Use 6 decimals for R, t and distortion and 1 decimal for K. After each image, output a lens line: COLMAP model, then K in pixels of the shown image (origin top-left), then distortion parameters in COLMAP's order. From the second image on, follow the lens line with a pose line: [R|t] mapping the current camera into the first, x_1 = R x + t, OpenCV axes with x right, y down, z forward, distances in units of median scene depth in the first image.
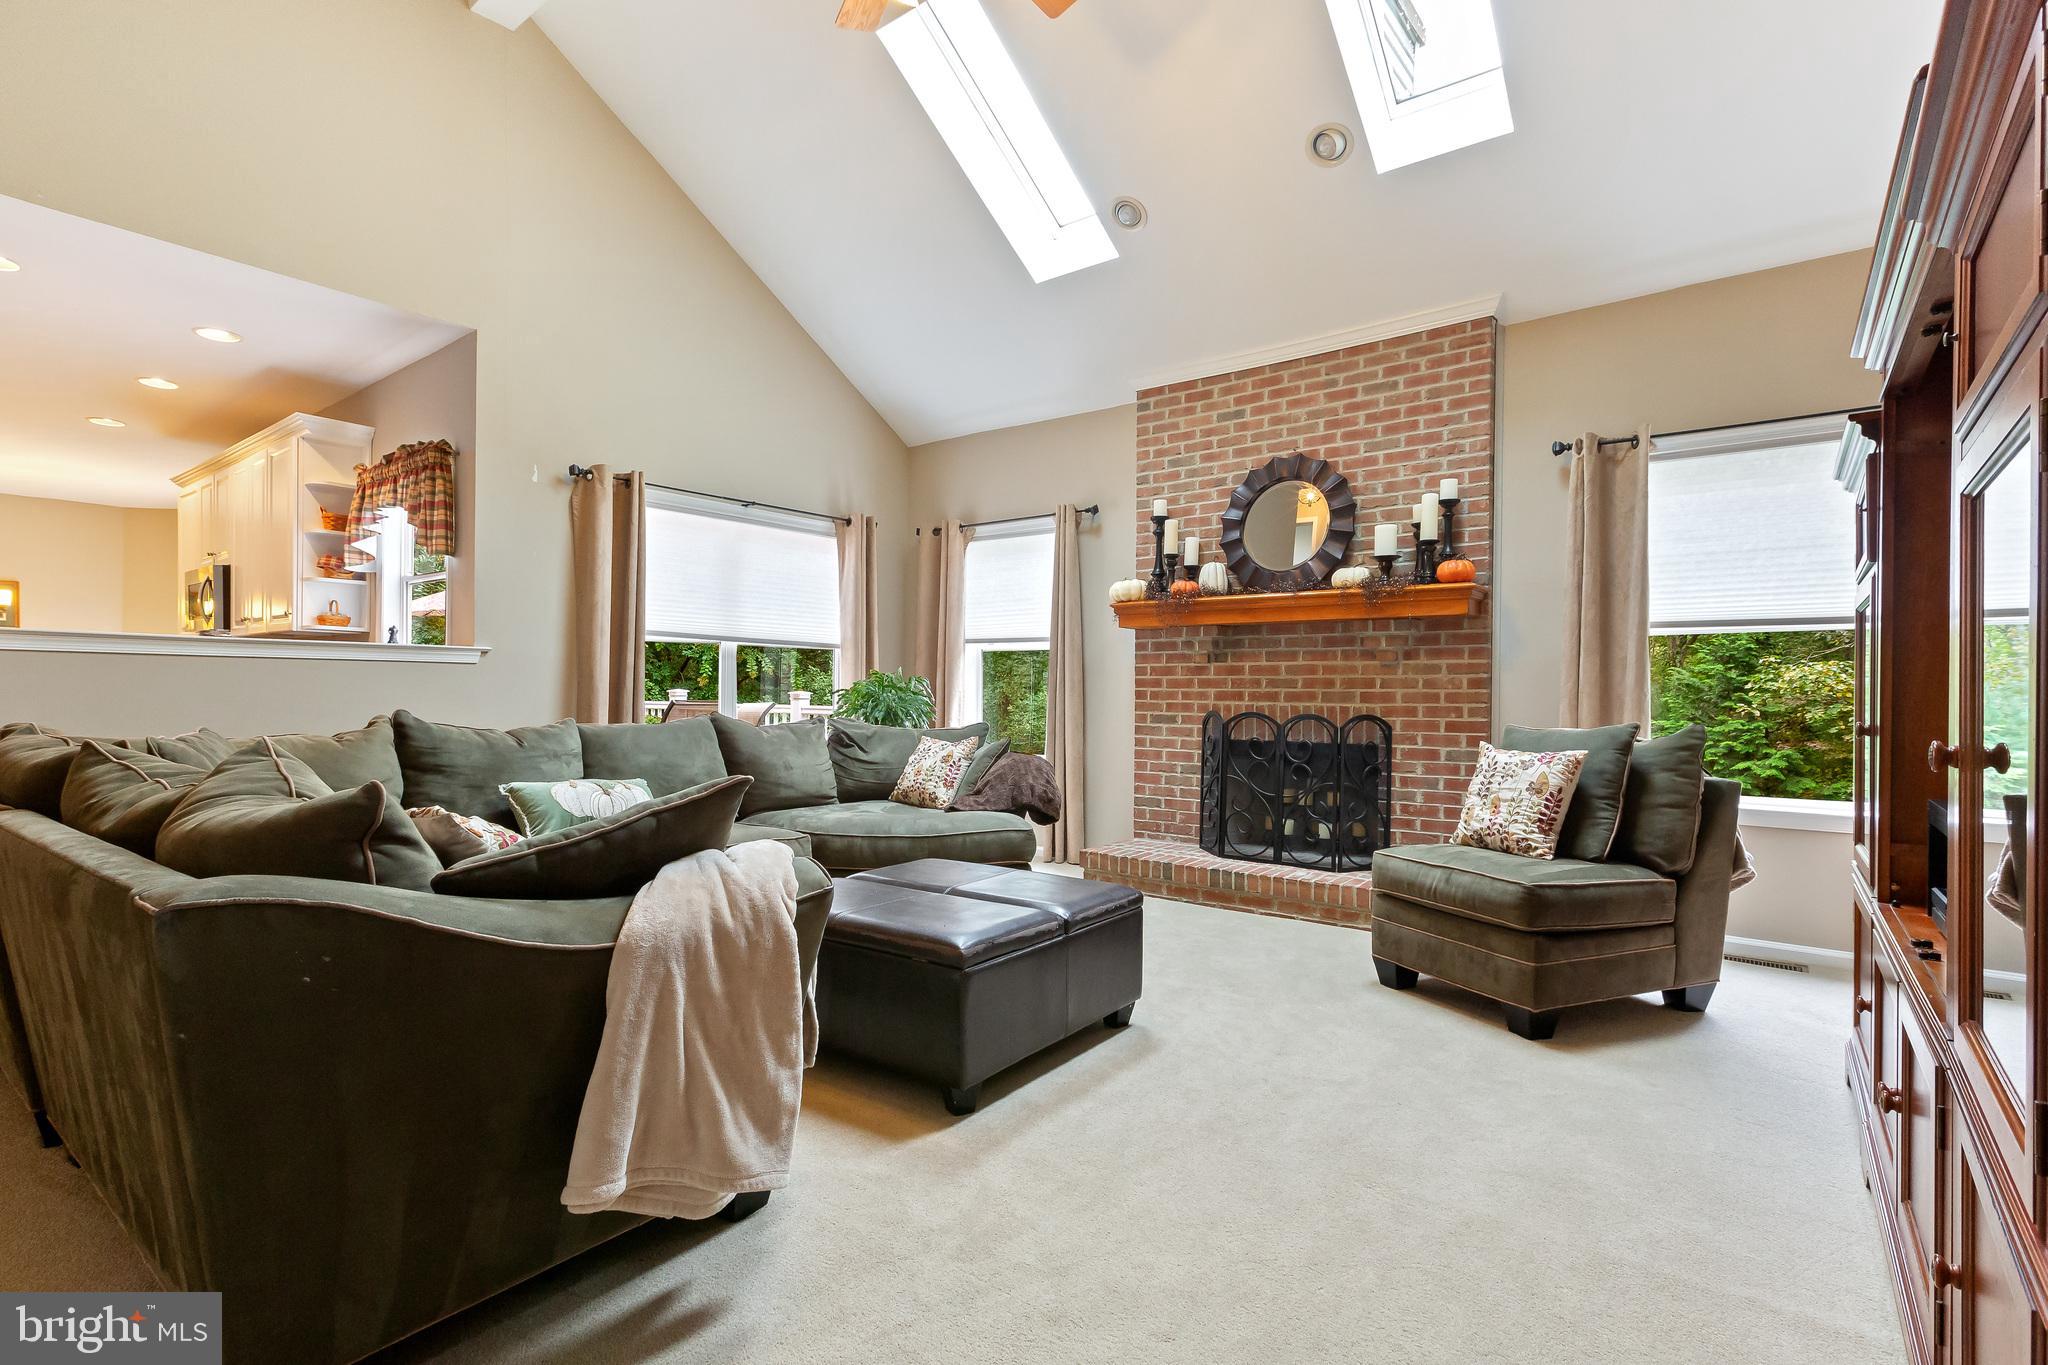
lens RADIAL K [[934.8, 0, 1030.5], [0, 934.8, 675.5], [0, 0, 1]] dist [-0.011371, 0.000575]
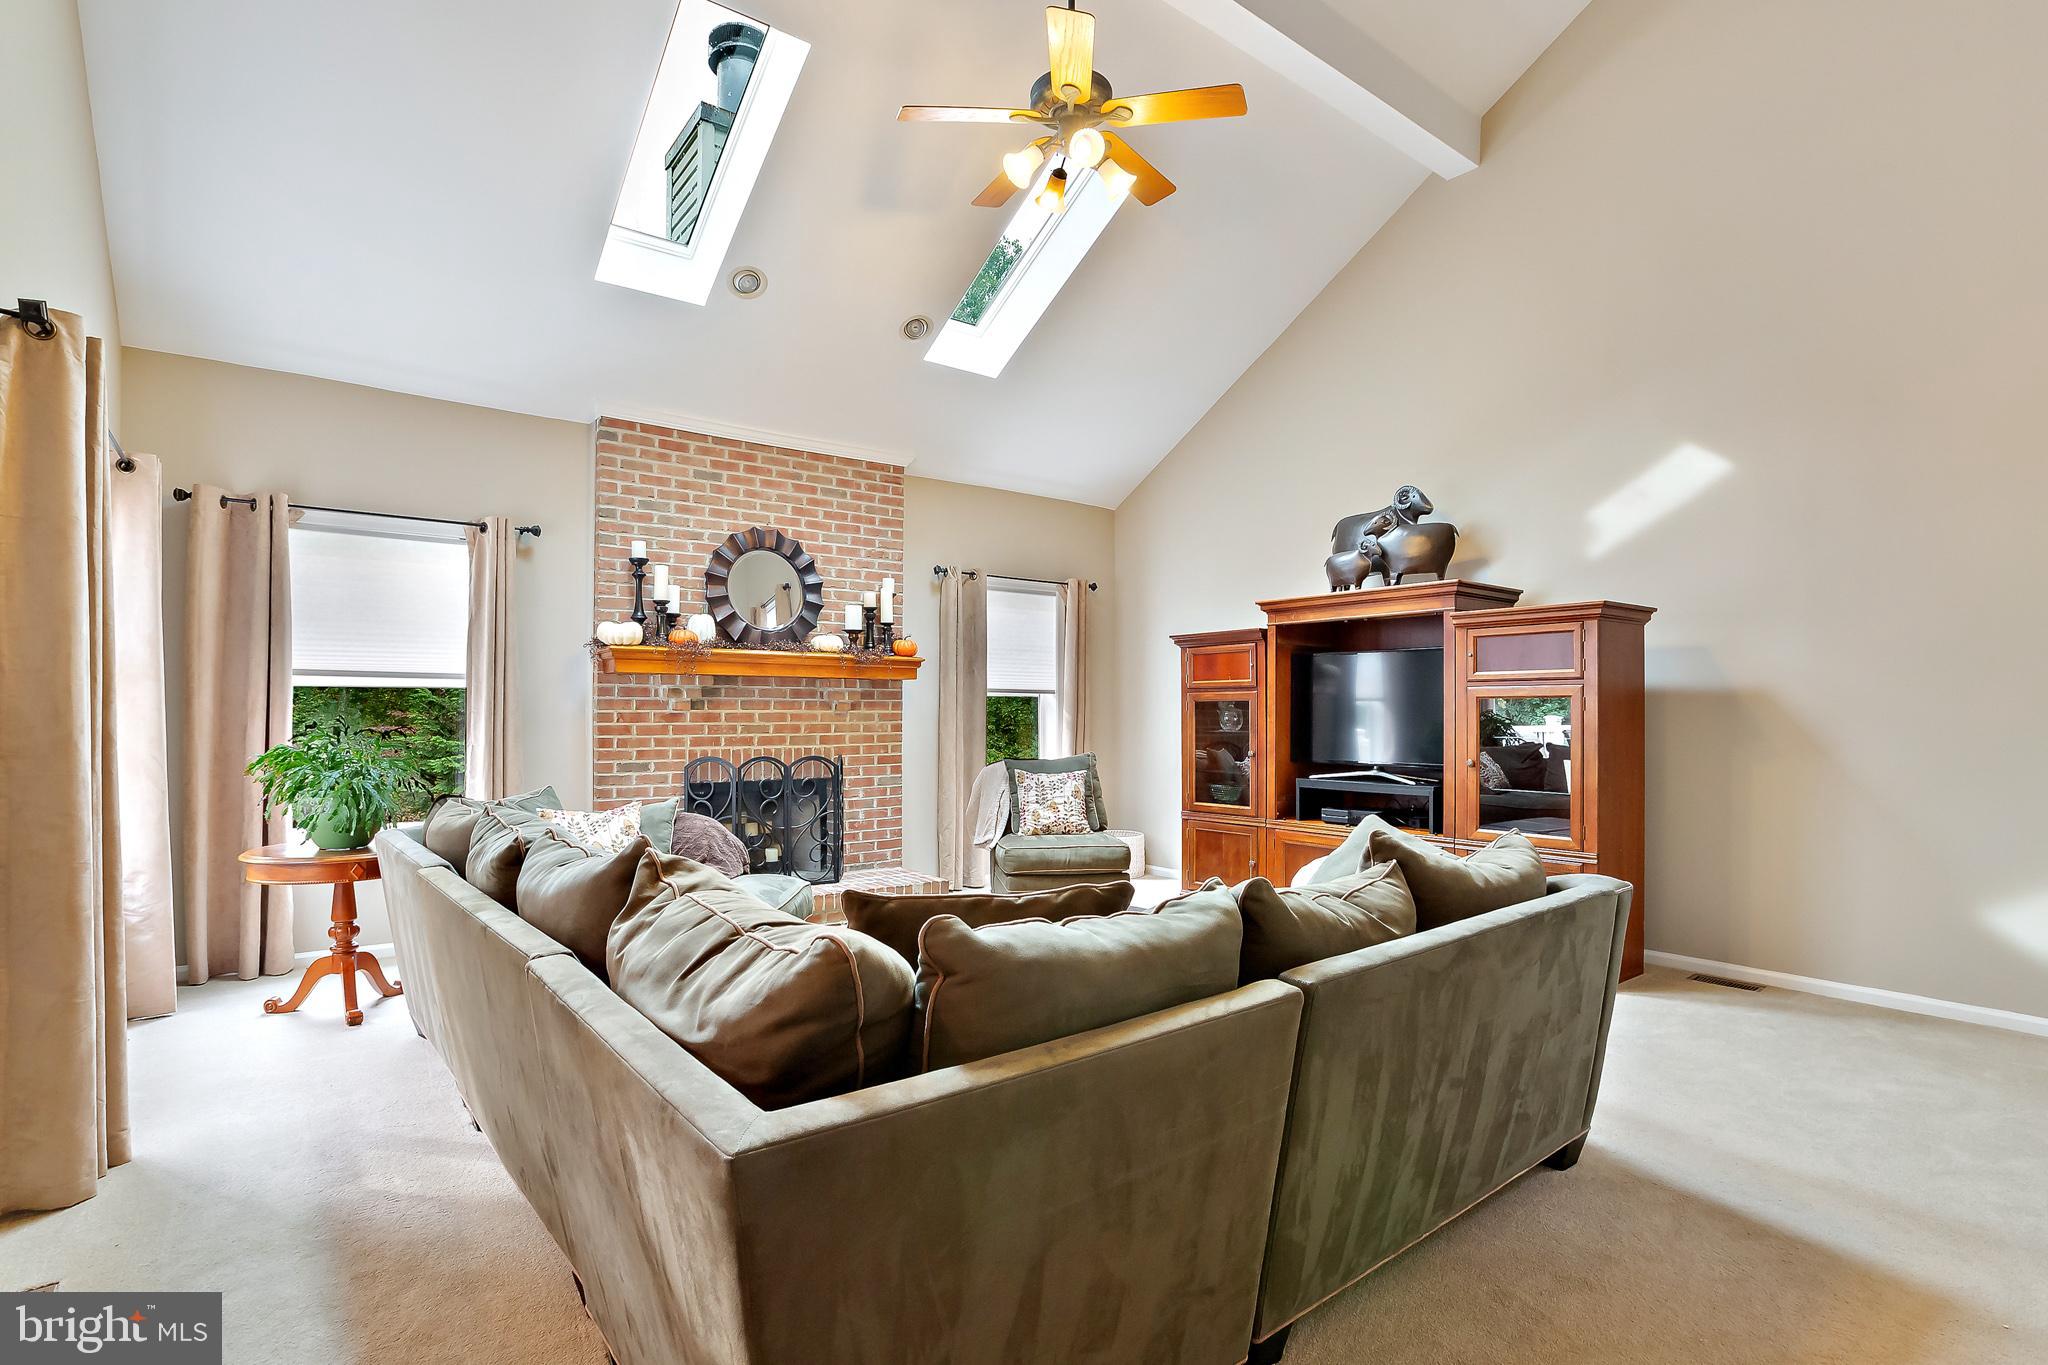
lens RADIAL K [[934.8, 0, 1033.3], [0, 934.8, 700.2], [0, 0, 1]] dist [-0.011371, 0.000575]
pose [[0.316736, 0.006417, 0.948492, -0.712801], [-0.016577, 0.999862, -0.001229, -0.031524], [-0.948369, -0.015334, 0.316798, 0.334389]]
